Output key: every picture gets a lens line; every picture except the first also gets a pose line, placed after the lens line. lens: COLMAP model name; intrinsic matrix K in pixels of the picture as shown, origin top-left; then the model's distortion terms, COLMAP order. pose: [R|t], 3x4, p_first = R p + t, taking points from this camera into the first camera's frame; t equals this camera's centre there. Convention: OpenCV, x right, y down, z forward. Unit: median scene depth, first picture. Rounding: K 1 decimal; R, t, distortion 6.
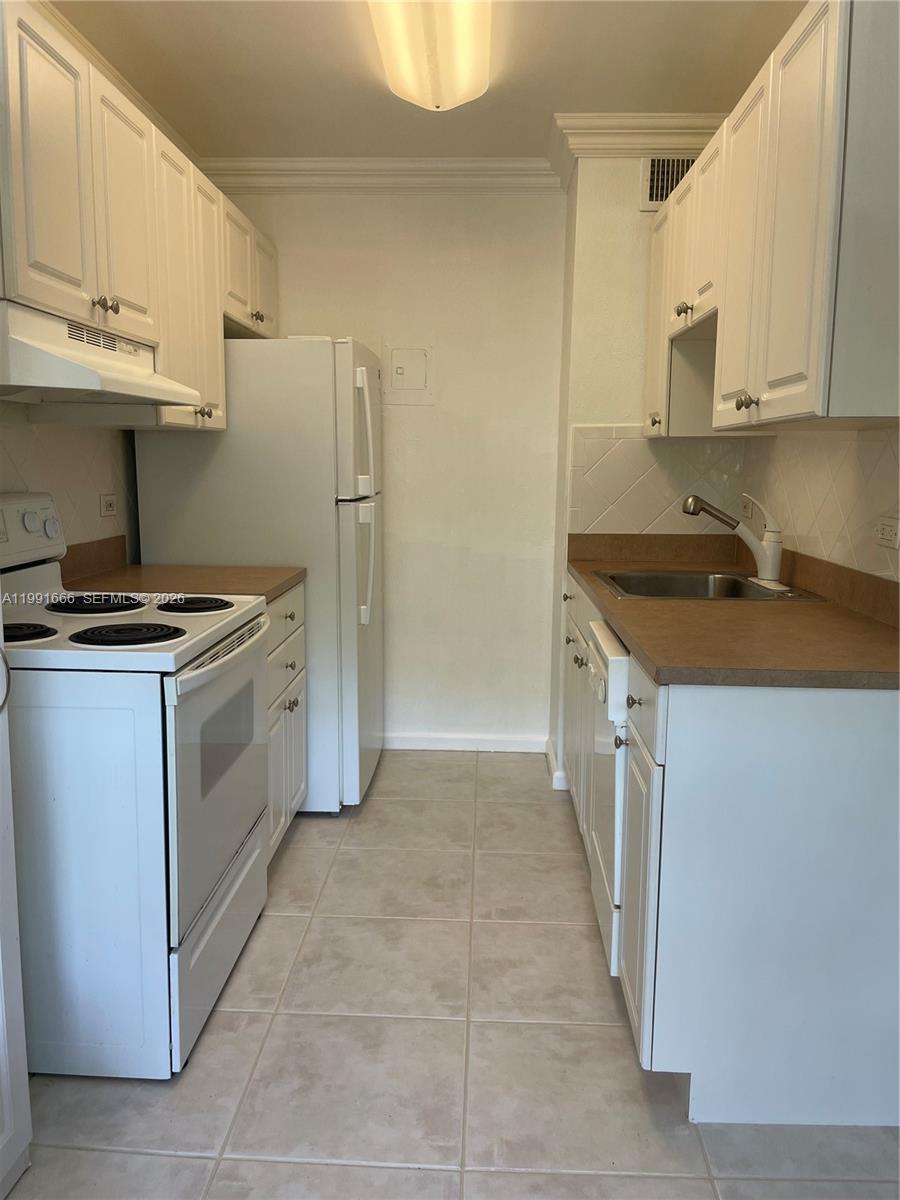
lens RADIAL K [[919.4, 0, 430.7], [0, 919.4, 611.0], [0, 0, 1]] dist [0.082740, -0.097389]
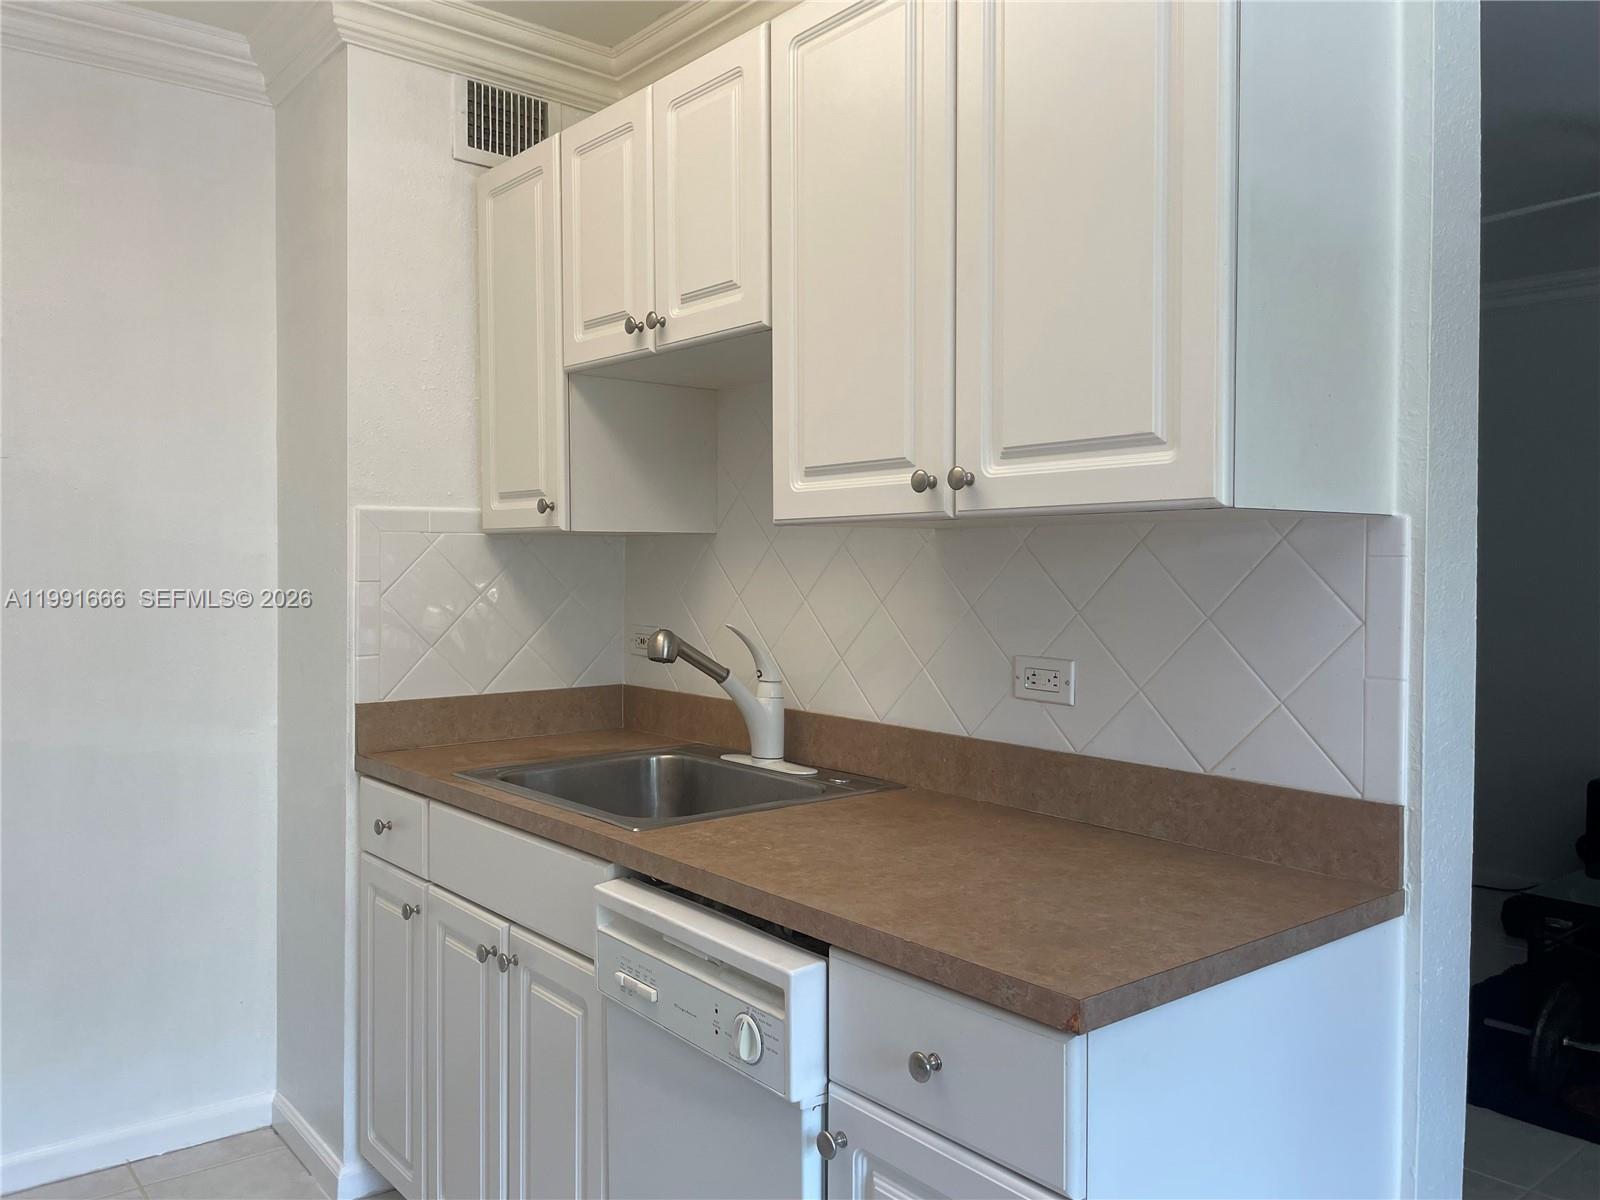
lens RADIAL K [[1225.8, 0, 807.8], [0, 1225.8, 603.9], [0, 0, 1]] dist [0.082740, -0.097389]
pose [[0.740522, -0.027729, 0.671459, -0.167319], [0.111306, 0.990409, -0.081855, -0.063415], [-0.662750, 0.135353, 0.736507, 0.338835]]
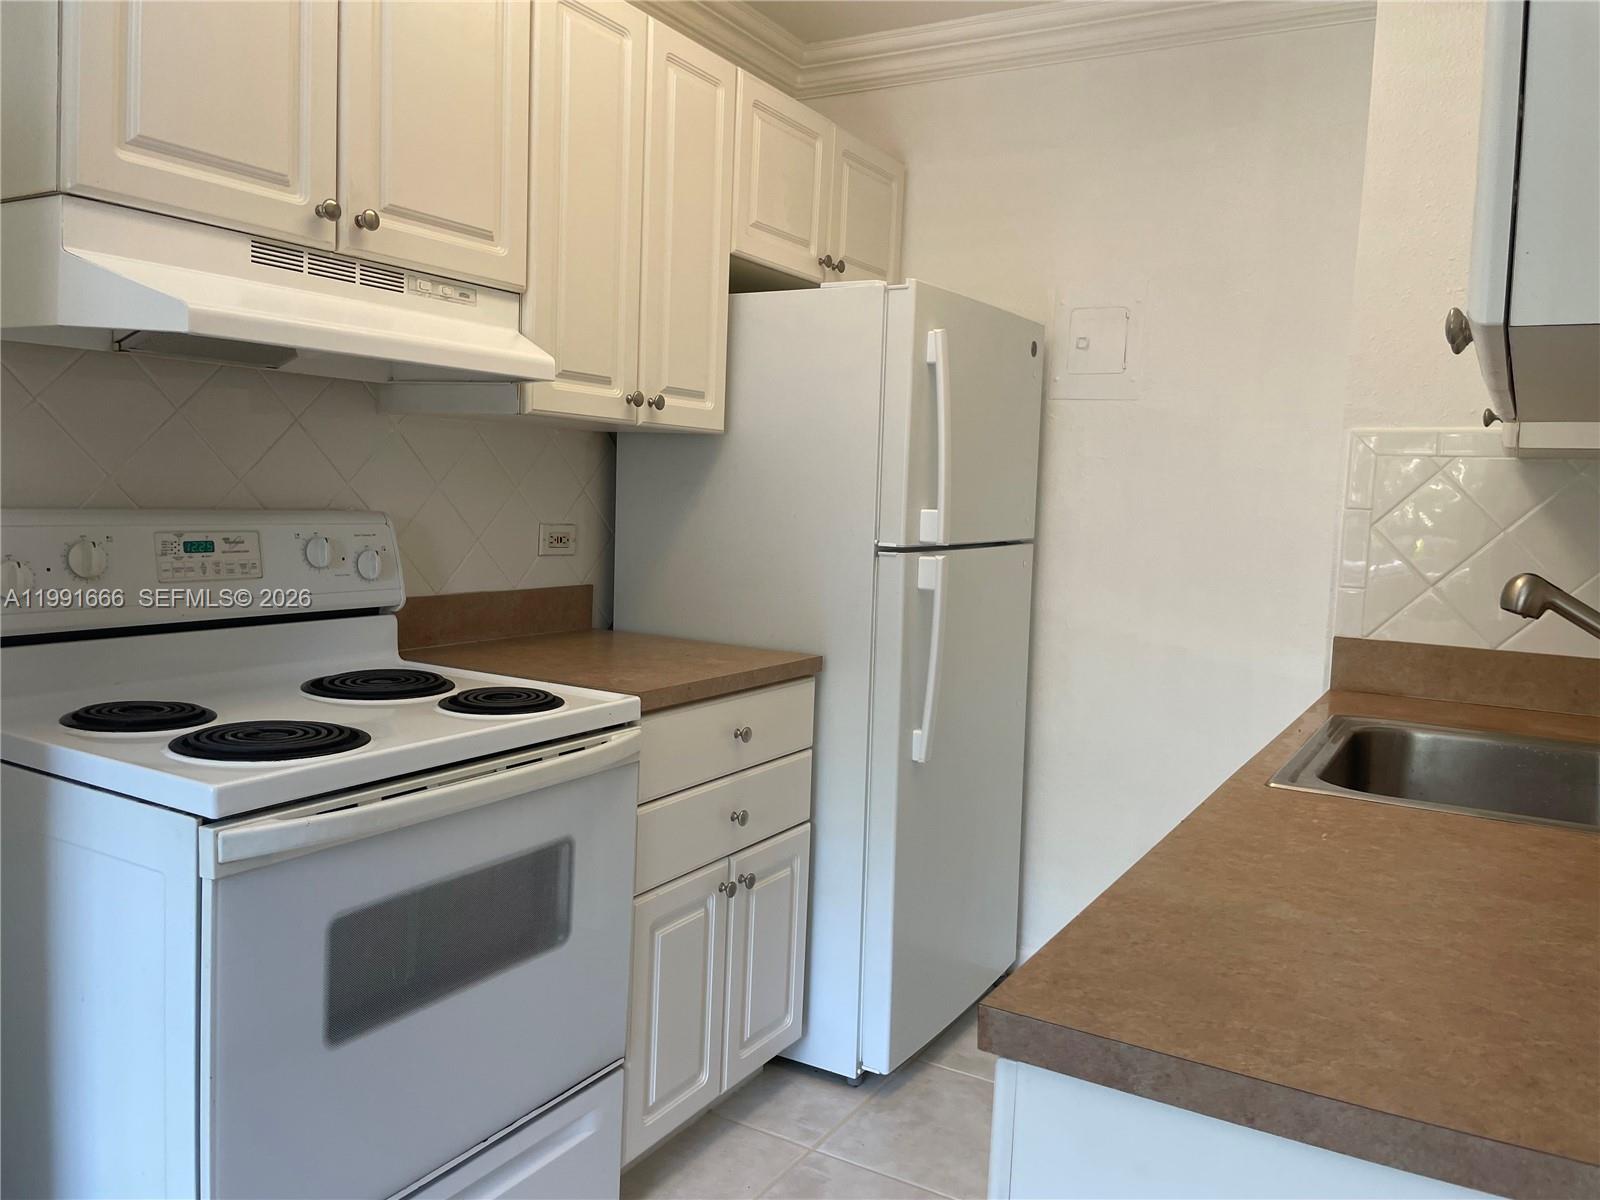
lens RADIAL K [[1225.8, 0, 790.3], [0, 1225.8, 594.7], [0, 0, 1]] dist [0.082740, -0.097389]
pose [[0.889085, 0.066952, -0.452819, 0.228018], [-0.106874, 0.992267, -0.063127, -0.036901], [0.445091, 0.104520, 0.889365, 0.293773]]
